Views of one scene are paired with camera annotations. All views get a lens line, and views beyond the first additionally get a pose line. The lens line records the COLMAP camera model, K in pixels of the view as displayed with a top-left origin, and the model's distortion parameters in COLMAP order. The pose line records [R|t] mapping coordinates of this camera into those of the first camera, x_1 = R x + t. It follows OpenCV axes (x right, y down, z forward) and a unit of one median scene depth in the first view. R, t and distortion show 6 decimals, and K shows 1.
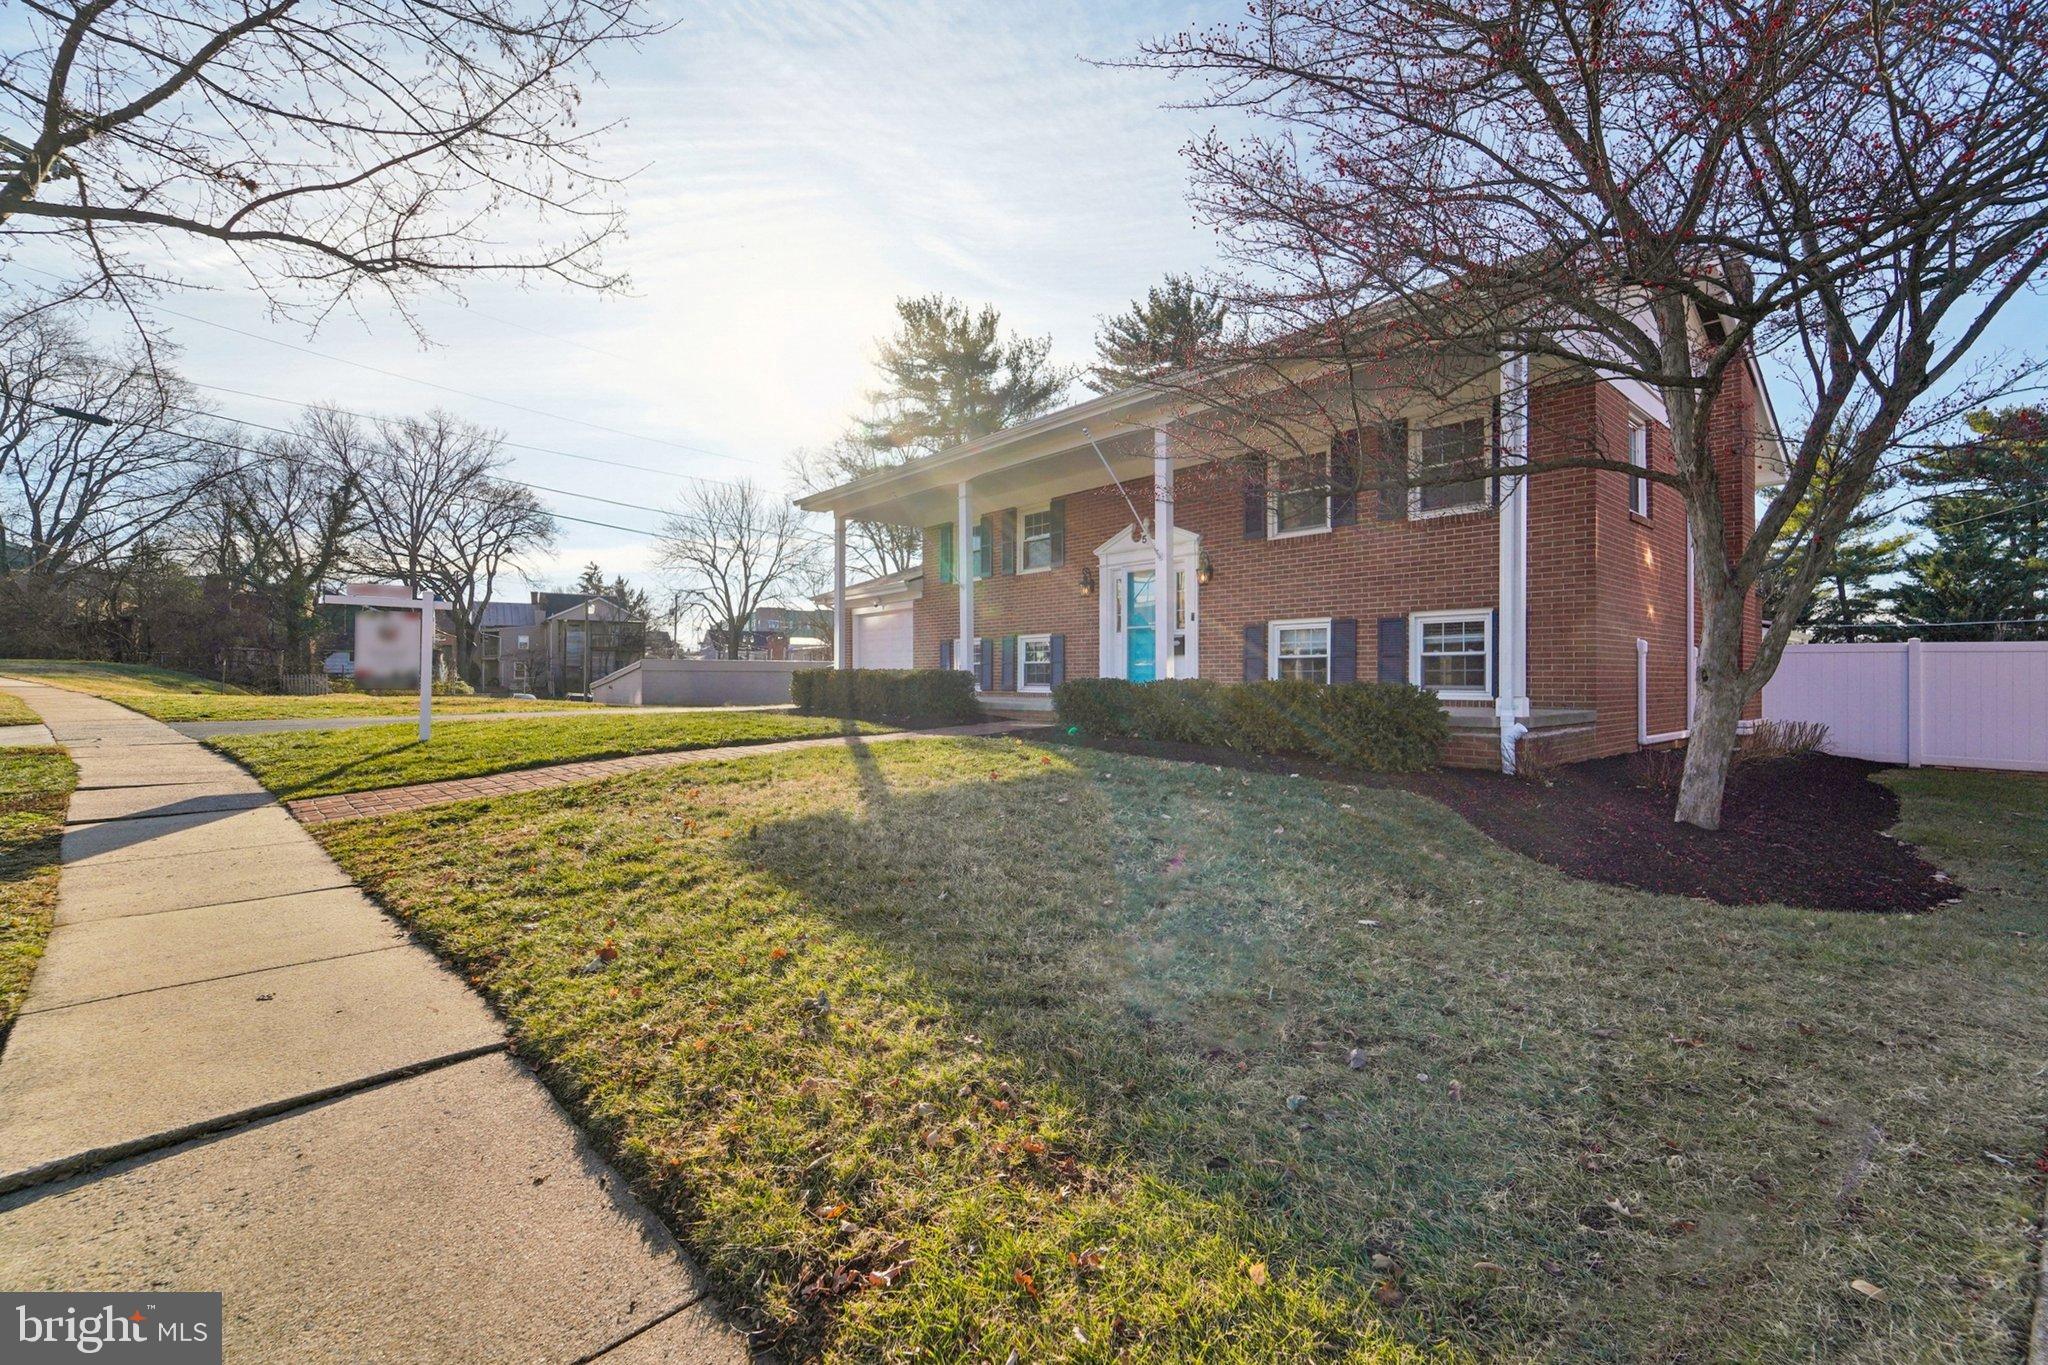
lens RADIAL K [[848.4, 0, 1027.8], [0, 848.4, 677.6], [0, 0, 1]] dist [-0.003423, 0.000332]
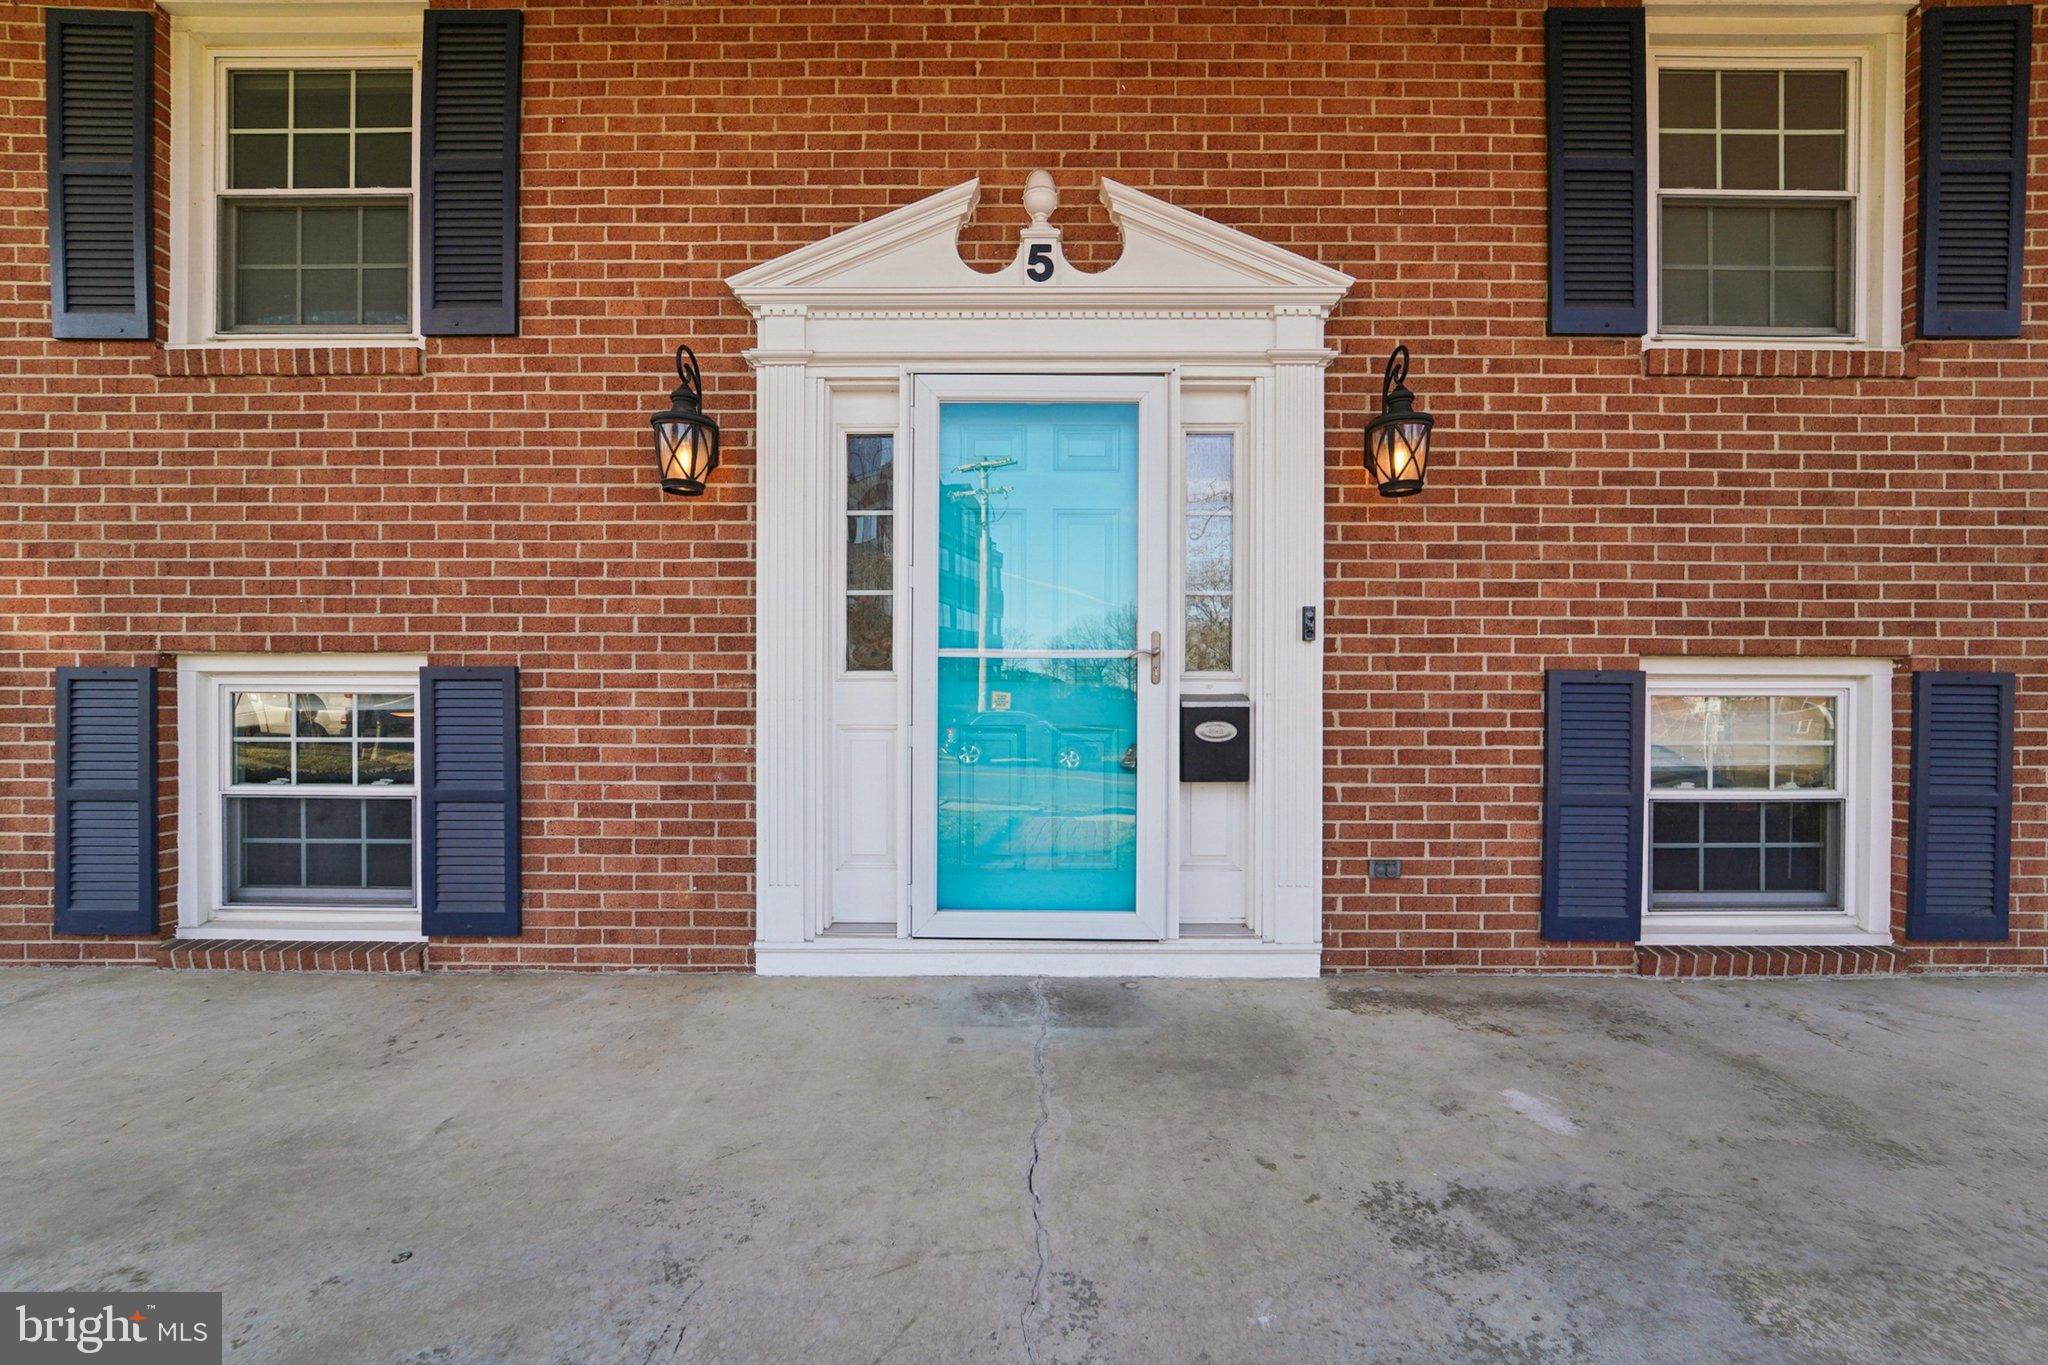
lens RADIAL K [[828.1, 0, 1029.3], [0, 828.1, 727.5], [0, 0, 1]] dist [-0.005436, -0.000264]
pose [[0.670949, 0.001175, 0.741502, -0.008178], [-0.004108, 0.999989, 0.002133, -0.012714], [-0.741492, -0.004477, 0.670947, 0.269402]]
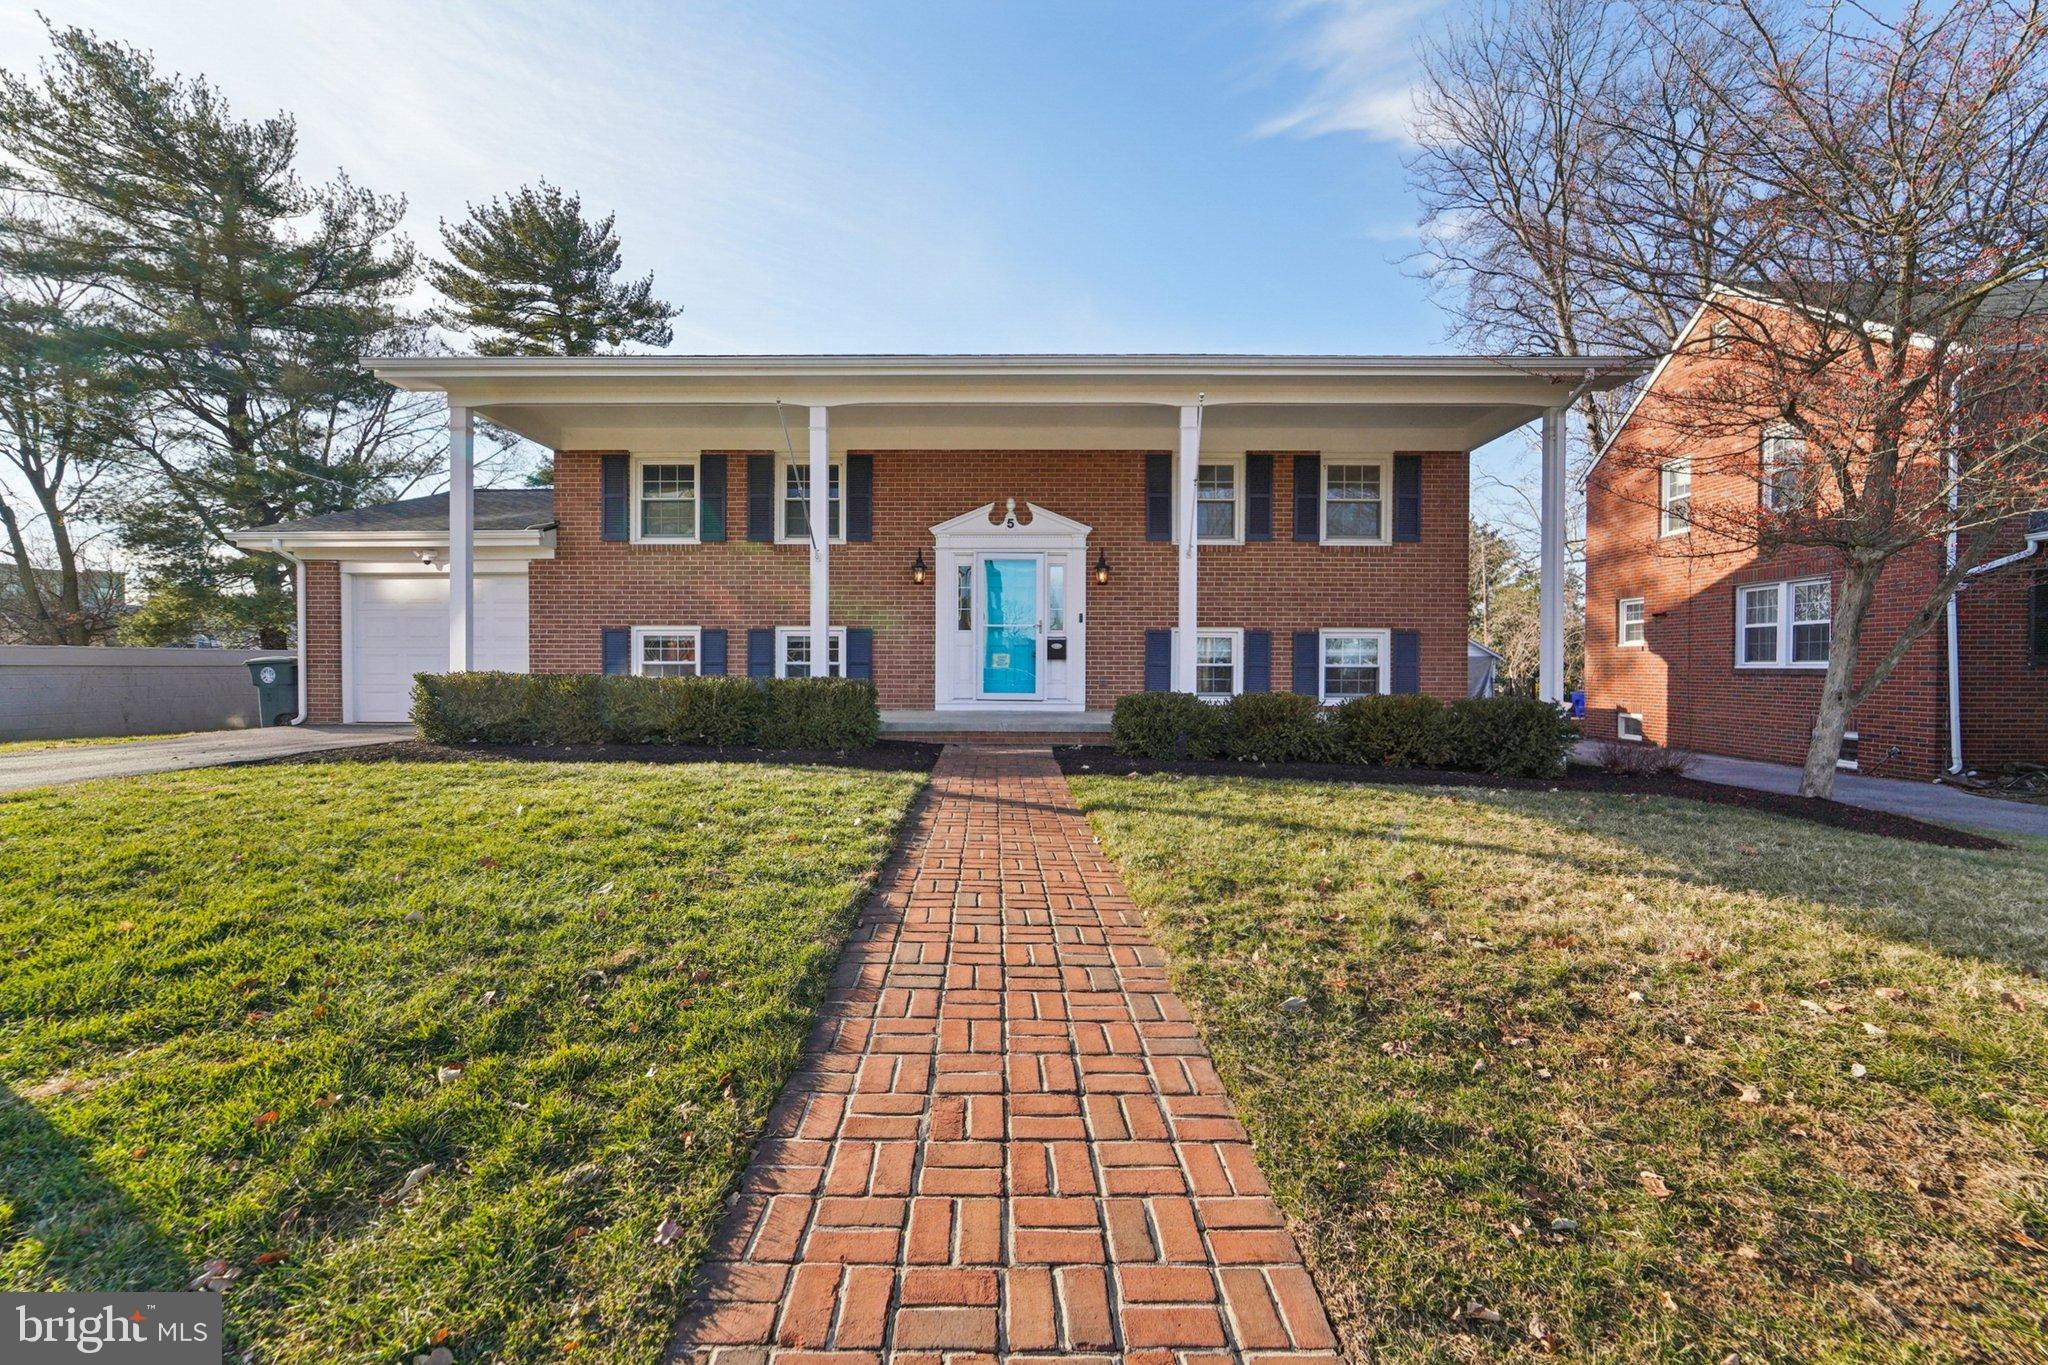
lens RADIAL K [[891.0, 0, 1024.0], [0, 891.0, 682.5], [0, 0, 1]] dist [-0.000653, 0.000237]
pose [[0.682157, 0.007234, 0.731170, -0.160594], [-0.005569, 0.999973, -0.004698, 0.000598], [-0.731184, -0.000867, 0.682180, 0.118506]]
